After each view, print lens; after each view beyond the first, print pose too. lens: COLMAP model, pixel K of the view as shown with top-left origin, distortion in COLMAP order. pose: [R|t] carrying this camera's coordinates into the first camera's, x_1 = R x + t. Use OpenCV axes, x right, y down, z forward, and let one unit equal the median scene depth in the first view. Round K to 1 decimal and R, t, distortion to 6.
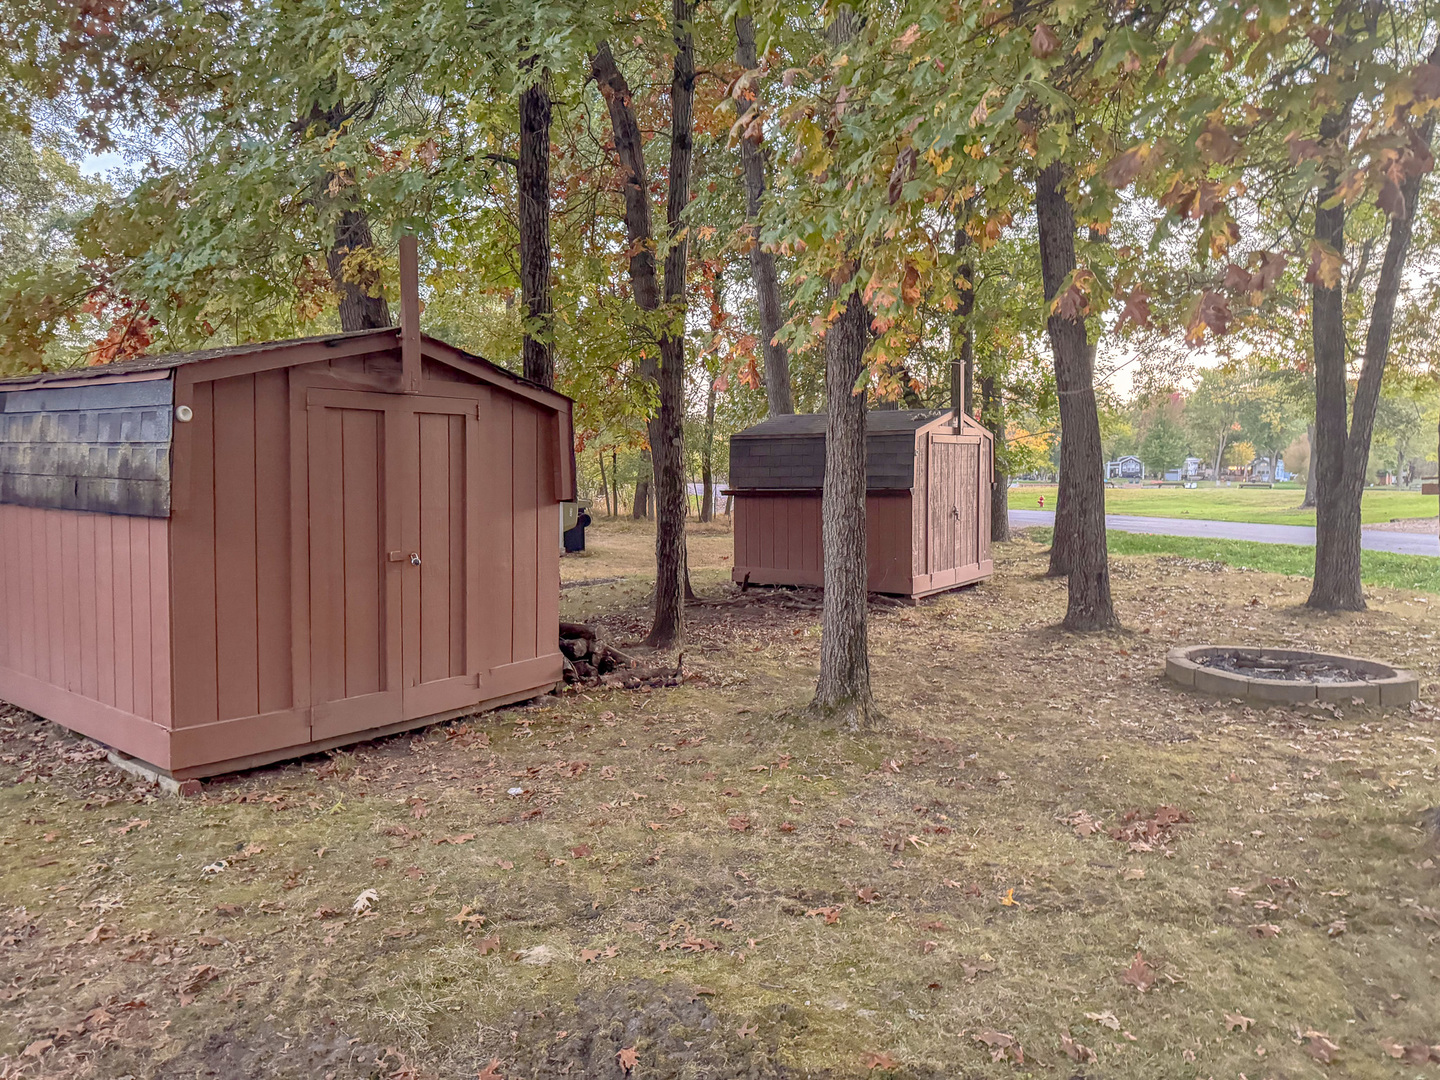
lens RADIAL K [[1030.5, 0, 717.7], [0, 1030.5, 531.1], [0, 0, 1]] dist [0.079549, -0.061448]
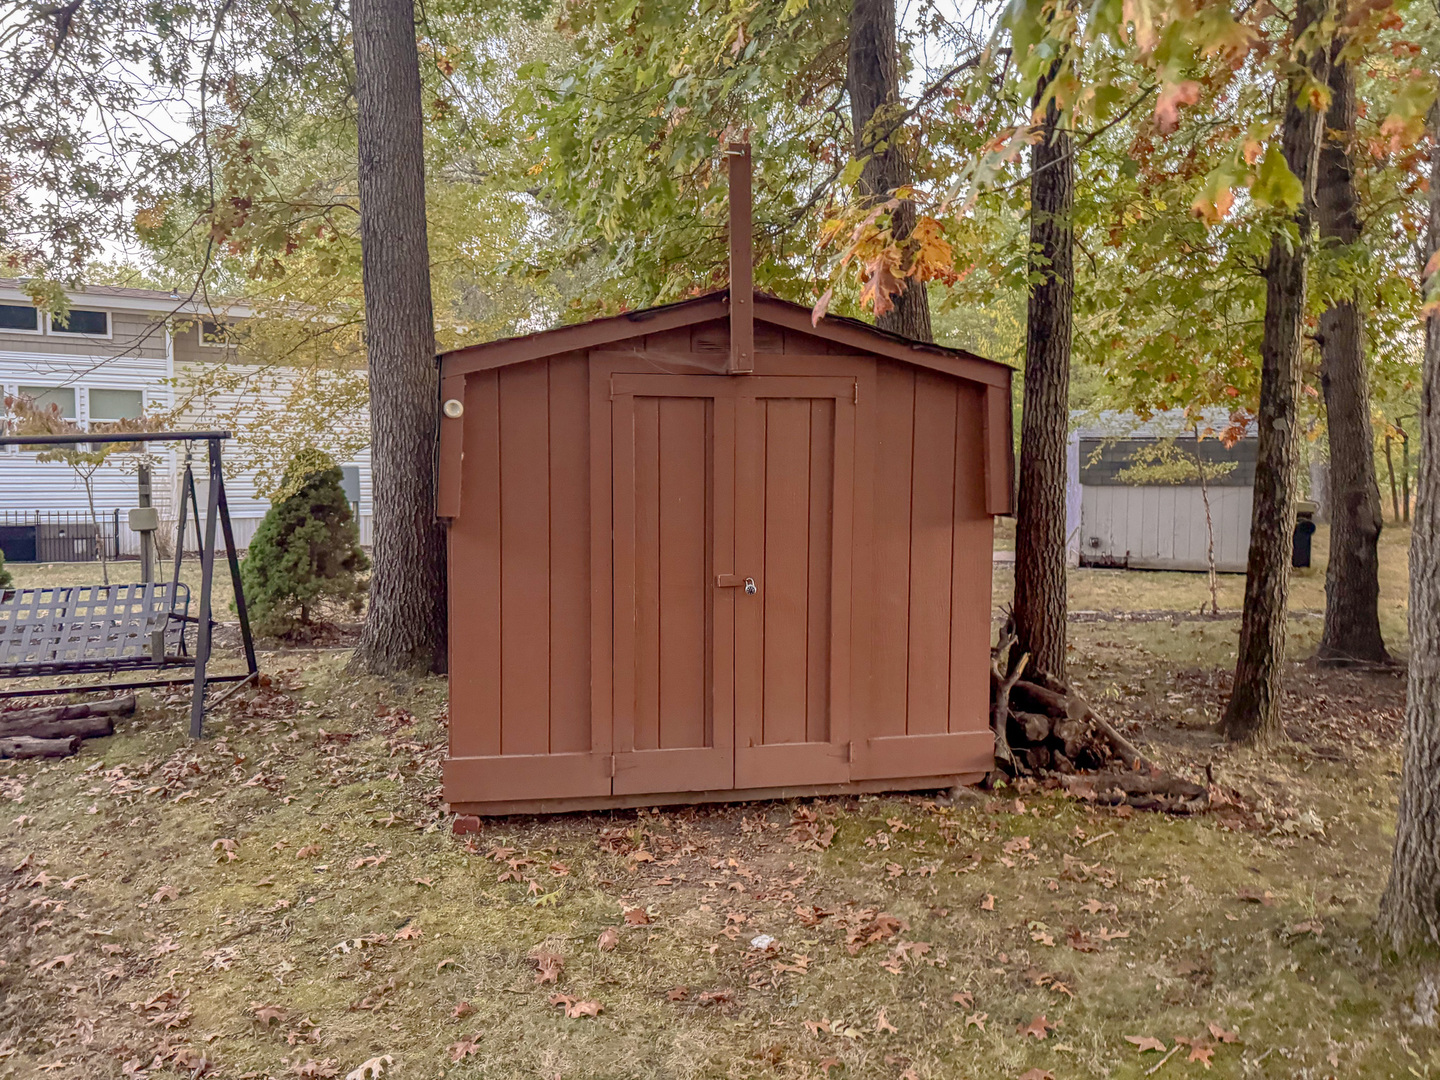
lens RADIAL K [[1030.5, 0, 717.7], [0, 1030.5, 531.1], [0, 0, 1]] dist [0.079549, -0.061448]
pose [[0.733996, 0.050071, -0.677305, 0.211822], [-0.041070, 0.998726, 0.029324, -0.036246], [0.677911, 0.006293, 0.735117, 0.412403]]
